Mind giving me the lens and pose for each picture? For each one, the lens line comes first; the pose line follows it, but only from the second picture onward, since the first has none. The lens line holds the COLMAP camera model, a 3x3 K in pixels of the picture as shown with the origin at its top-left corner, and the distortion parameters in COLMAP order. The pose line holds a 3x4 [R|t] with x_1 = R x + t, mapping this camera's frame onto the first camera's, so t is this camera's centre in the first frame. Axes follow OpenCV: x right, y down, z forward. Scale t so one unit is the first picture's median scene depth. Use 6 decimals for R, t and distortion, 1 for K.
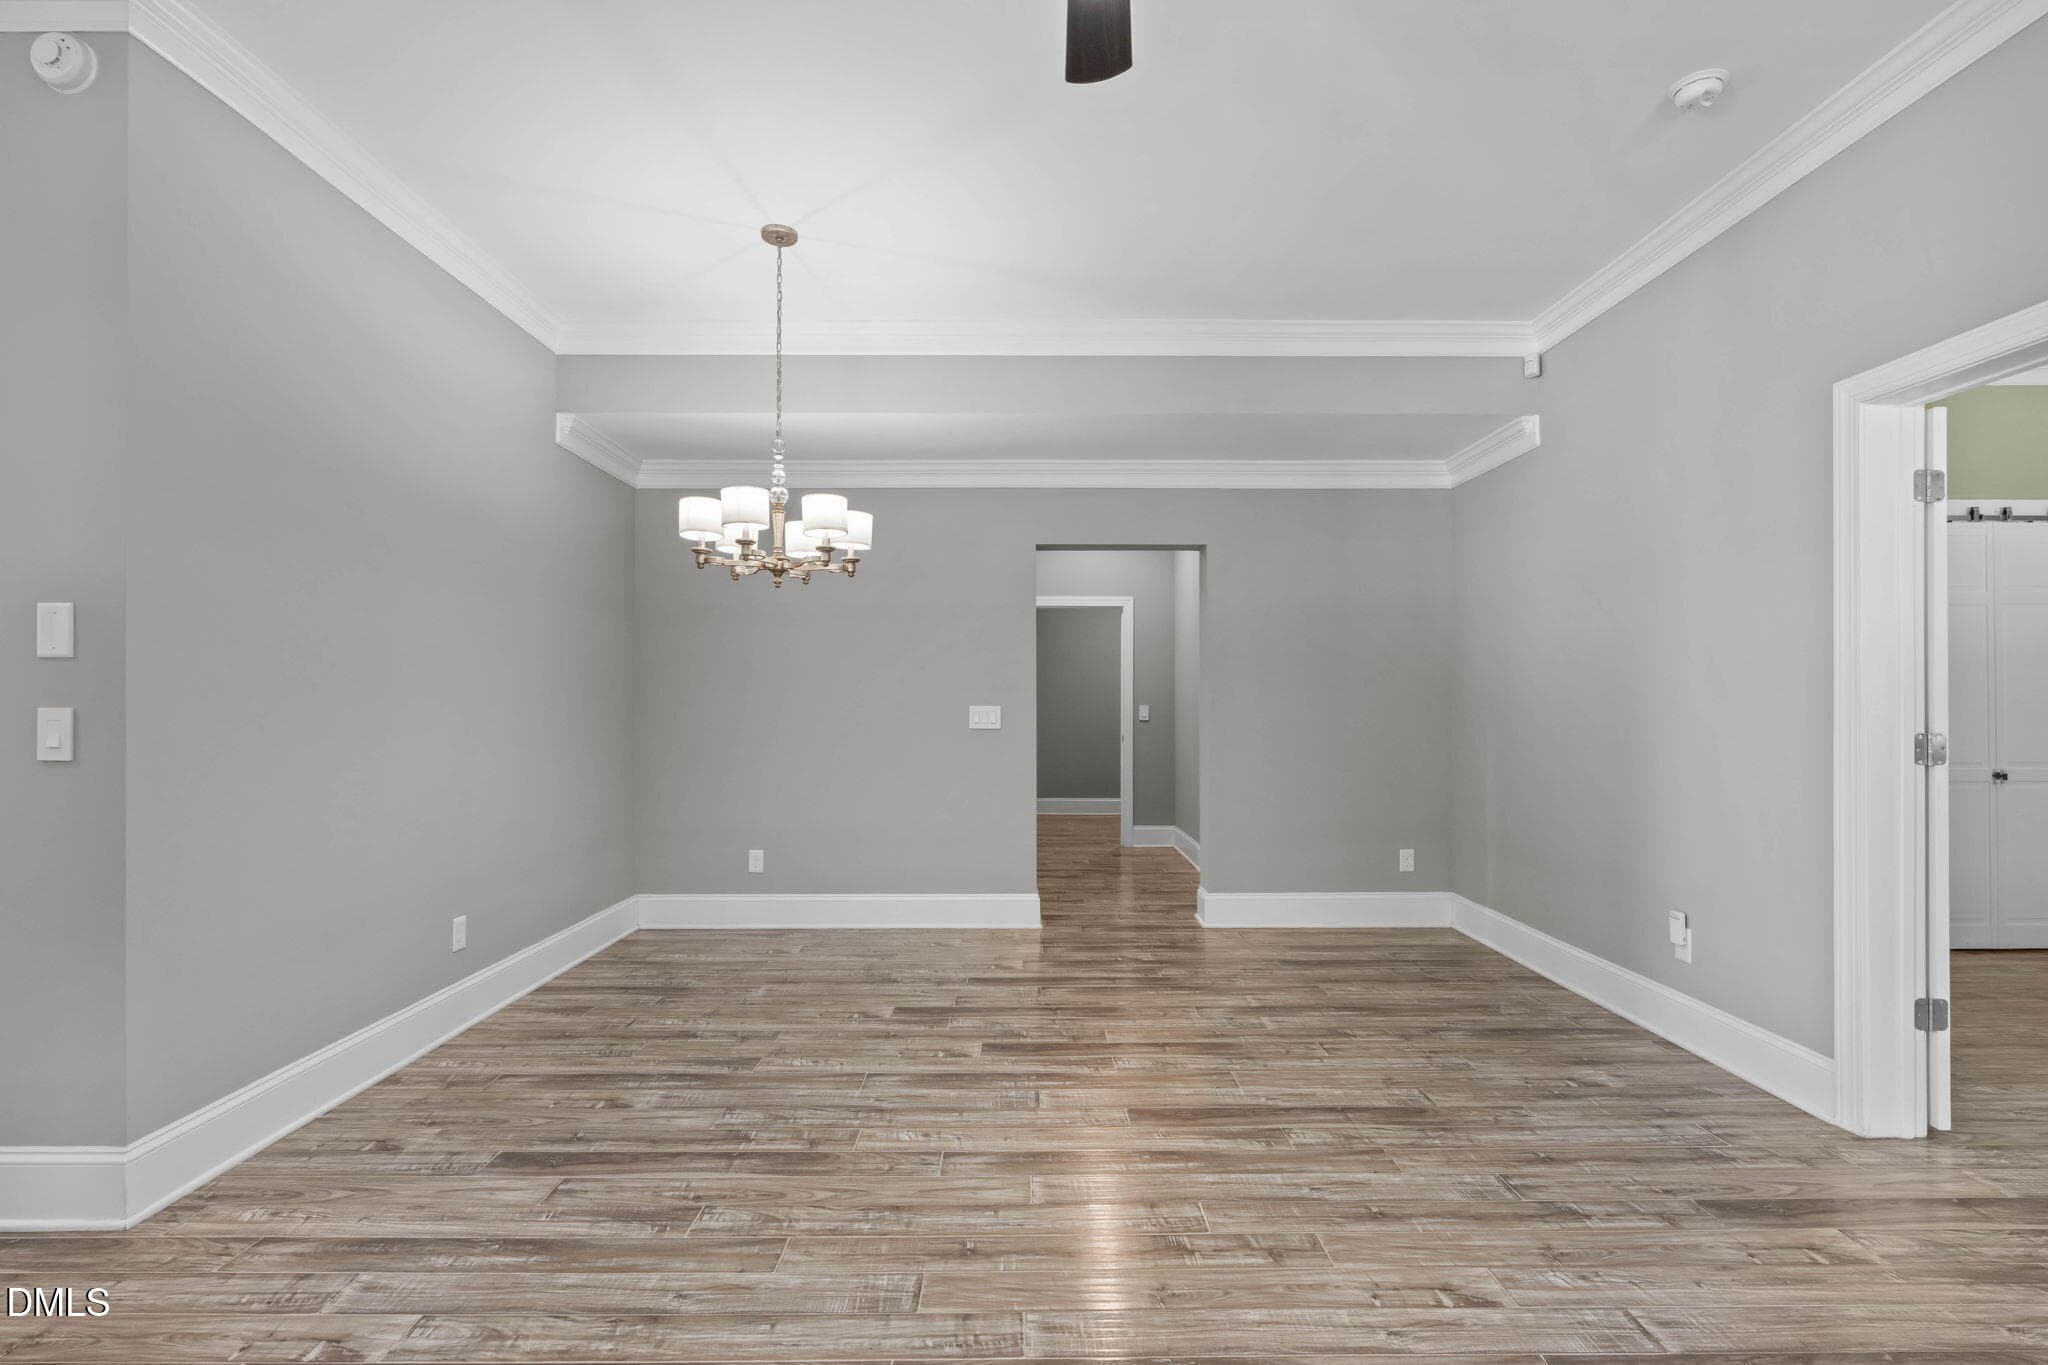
lens RADIAL K [[920.6, 0, 1025.8], [0, 920.6, 692.8], [0, 0, 1]] dist [0.002366, -0.000360]
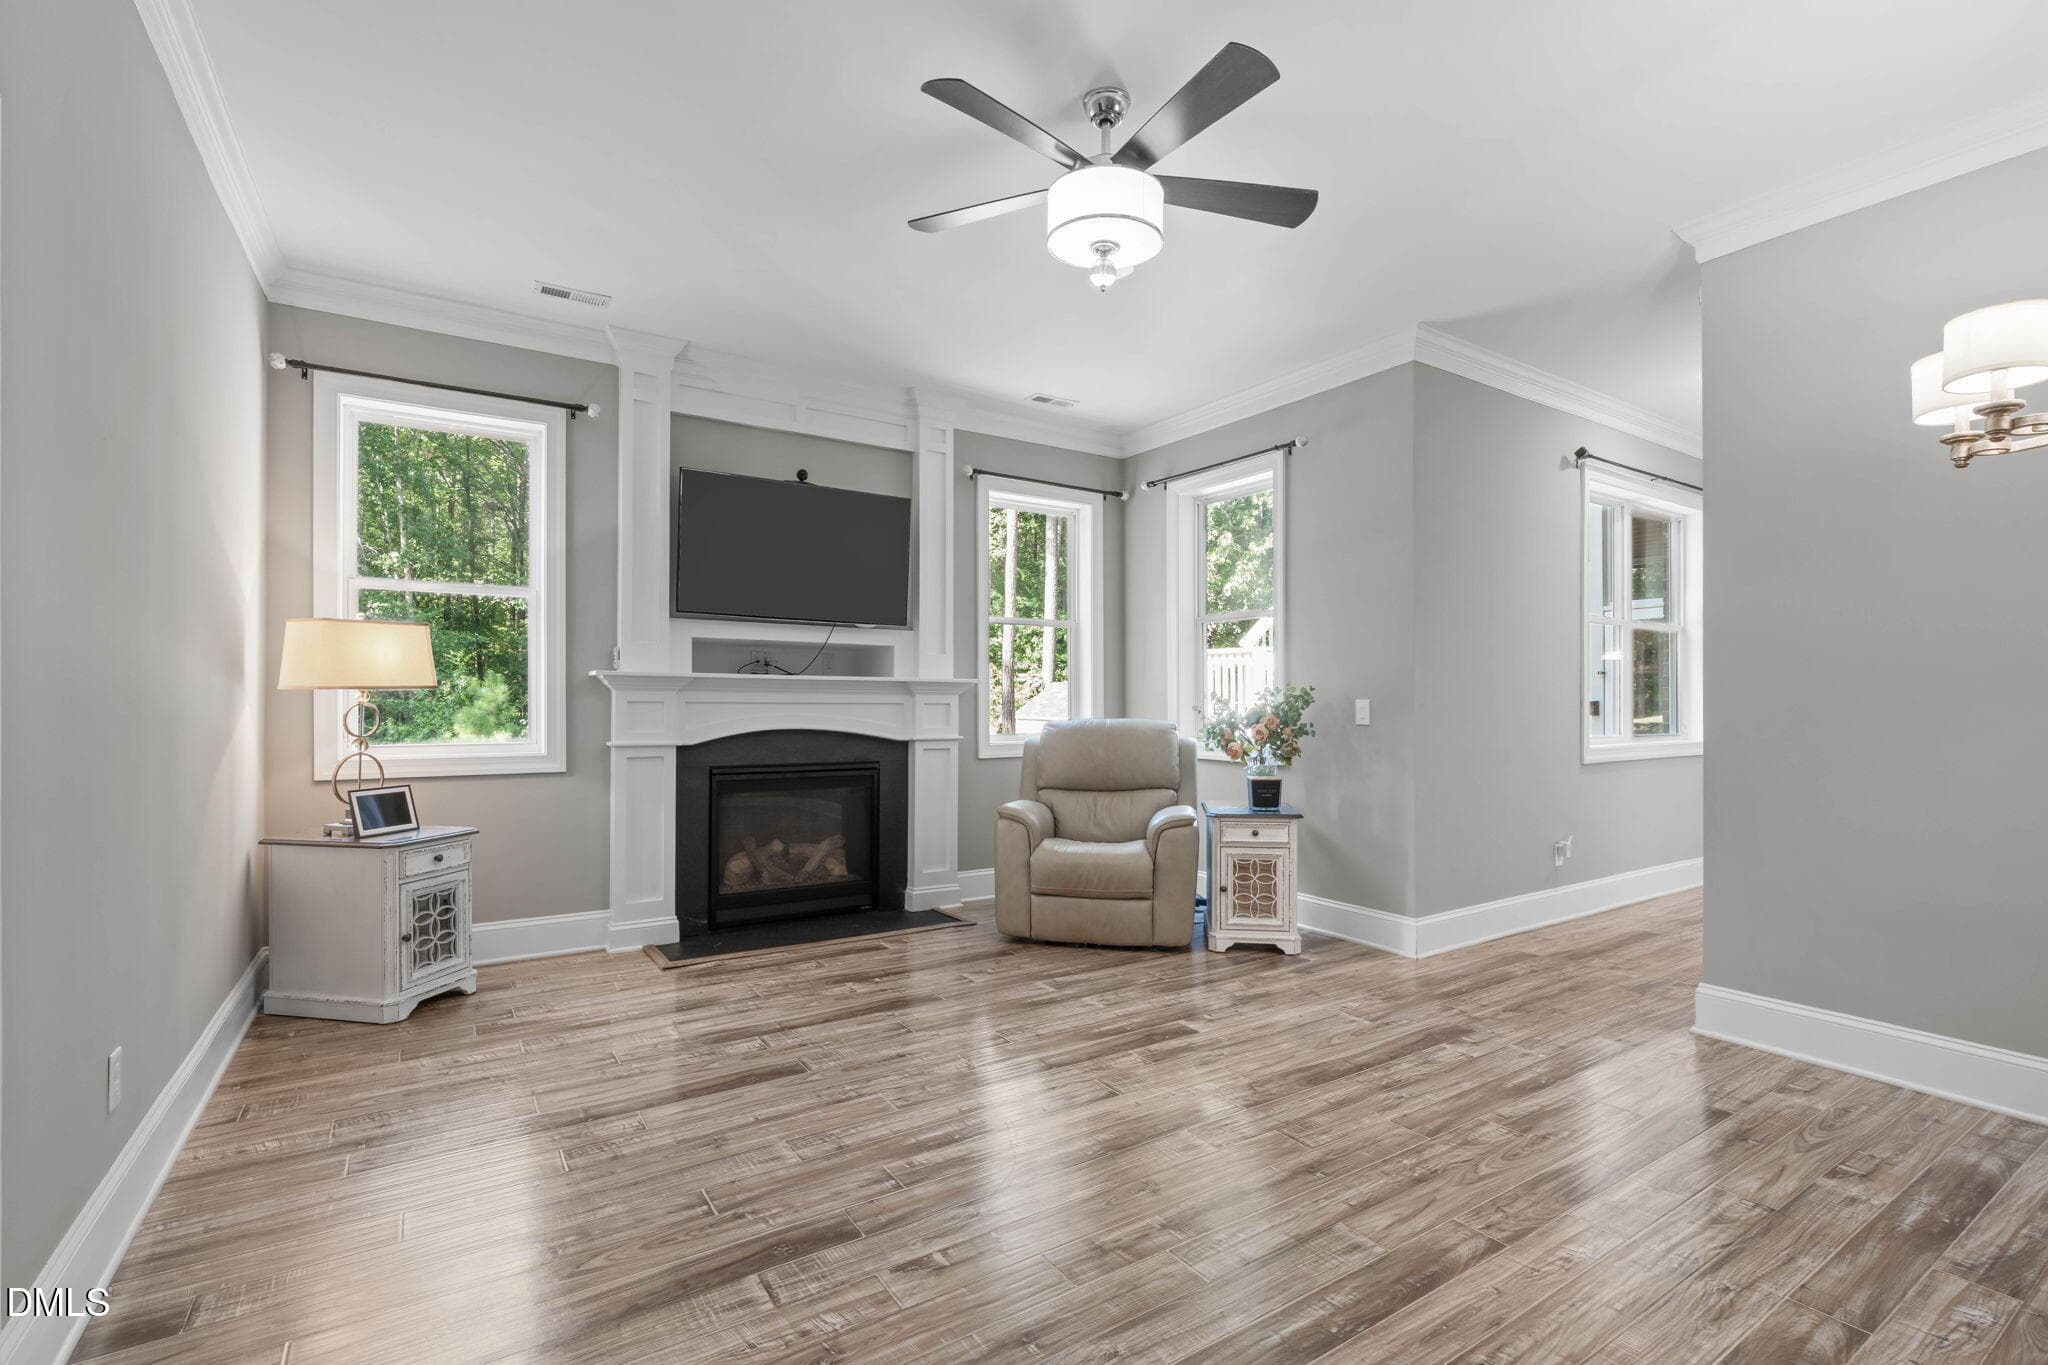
lens RADIAL K [[920.6, 0, 1022.9], [0, 920.6, 692.3], [0, 0, 1]] dist [0.002366, -0.000360]
pose [[-0.838189, -0.007334, -0.545331, 0.861538], [0.003176, 0.999827, -0.018327, 0.030297], [0.545371, -0.017093, -0.838020, 1.756259]]
